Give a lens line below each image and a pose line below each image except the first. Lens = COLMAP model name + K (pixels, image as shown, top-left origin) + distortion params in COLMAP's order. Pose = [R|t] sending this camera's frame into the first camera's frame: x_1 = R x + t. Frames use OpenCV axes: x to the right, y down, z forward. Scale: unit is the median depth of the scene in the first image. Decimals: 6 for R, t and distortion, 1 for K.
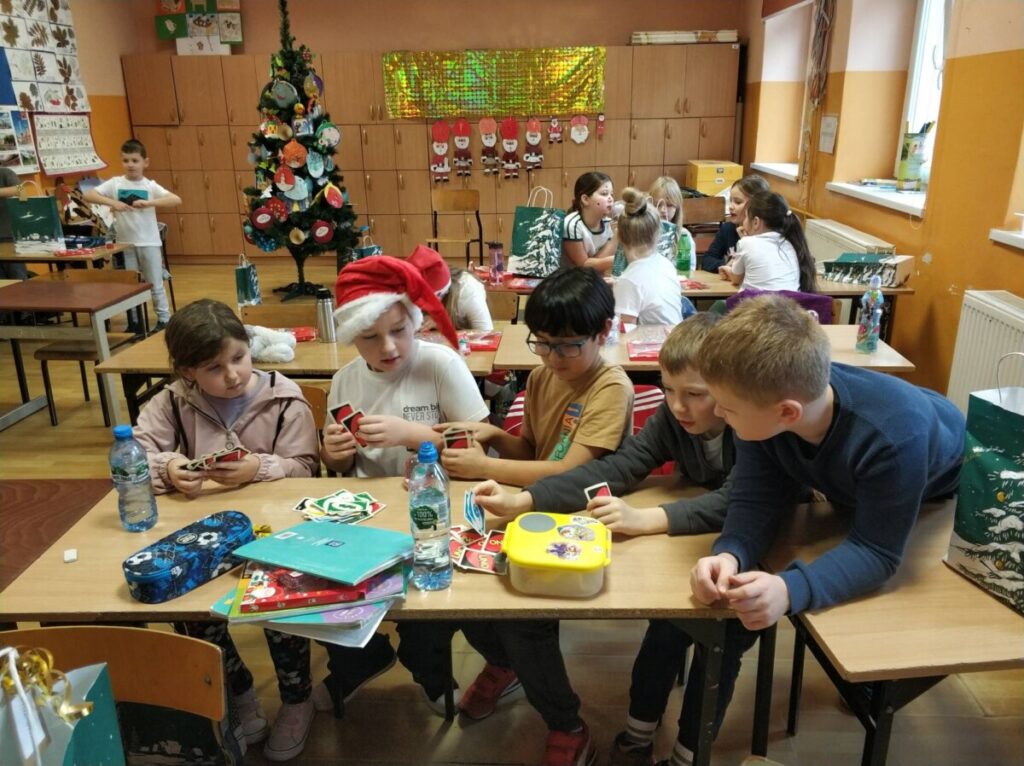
lens RADIAL K [[787.0, 0, 514.0], [0, 787.0, 388.6], [0, 0, 1]] dist [0.020383, -0.032240]
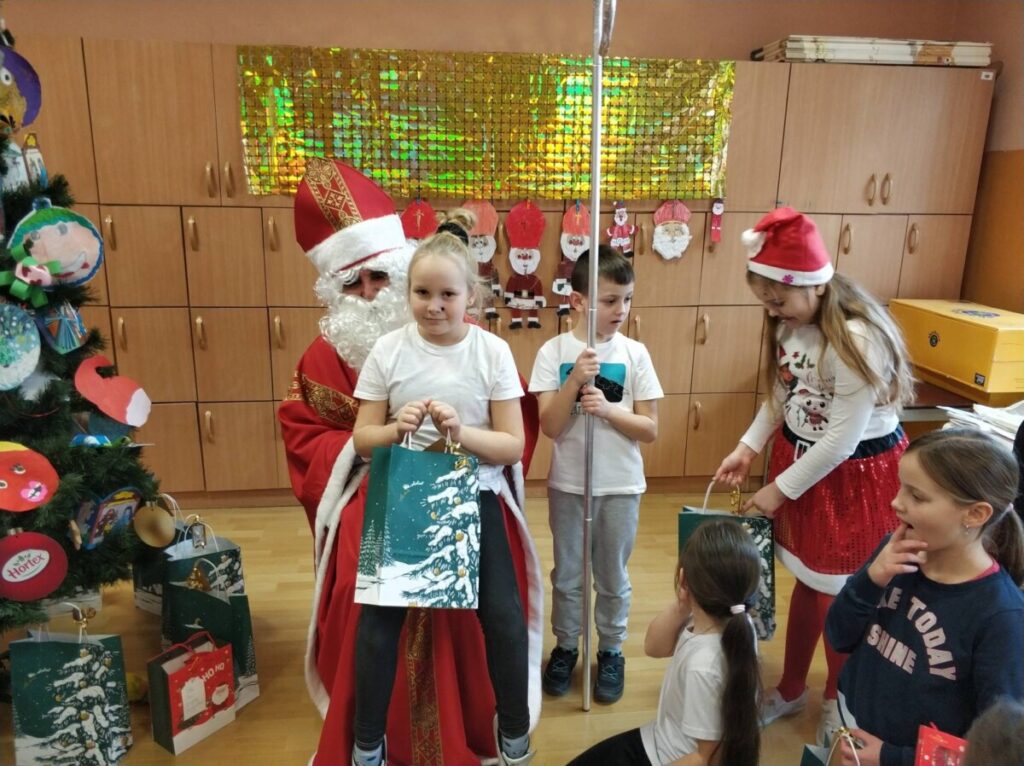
lens RADIAL K [[787.0, 0, 497.2], [0, 787.0, 385.0], [0, 0, 1]] dist [0.020383, -0.032240]
pose [[0.984567, -0.006228, 0.174896, -0.104207], [0.021762, 0.995967, -0.087041, -0.202380], [-0.173648, 0.089504, 0.980732, 0.576161]]
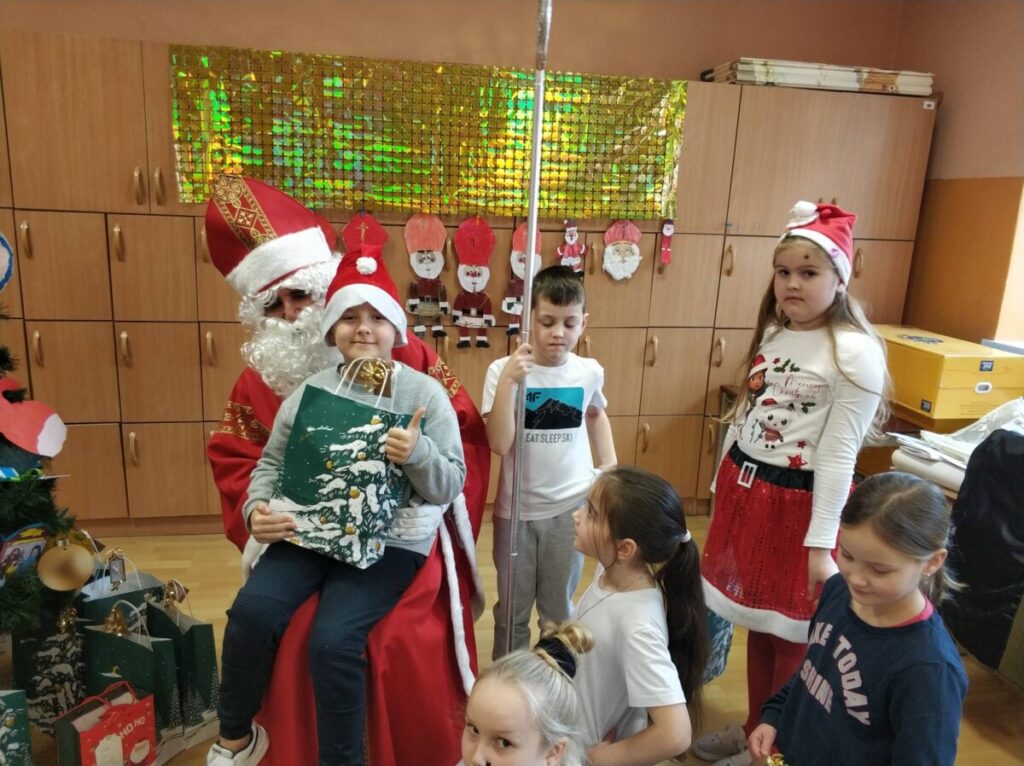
lens RADIAL K [[787.0, 0, 494.1], [0, 787.0, 385.7], [0, 0, 1]] dist [0.020383, -0.032240]
pose [[0.968608, 0.005220, 0.248538, -0.106100], [0.020420, 0.994730, -0.100475, -0.209163], [-0.247752, 0.102396, 0.963397, 0.593043]]
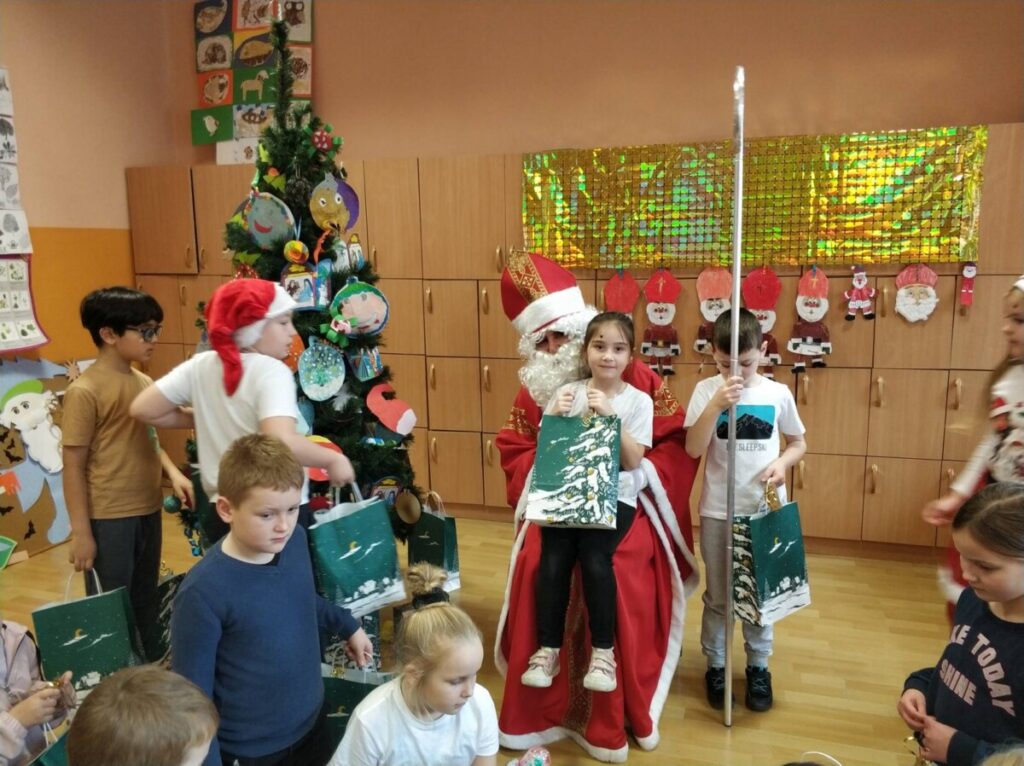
lens RADIAL K [[772.6, 0, 510.6], [0, 772.6, 388.7], [0, 0, 1]] dist [0.031599, -0.064565]
pose [[0.966719, 0.049666, -0.250975, -0.033186], [-0.089080, 0.984936, -0.148209, -0.185290], [0.239833, 0.165633, 0.956580, 0.514584]]
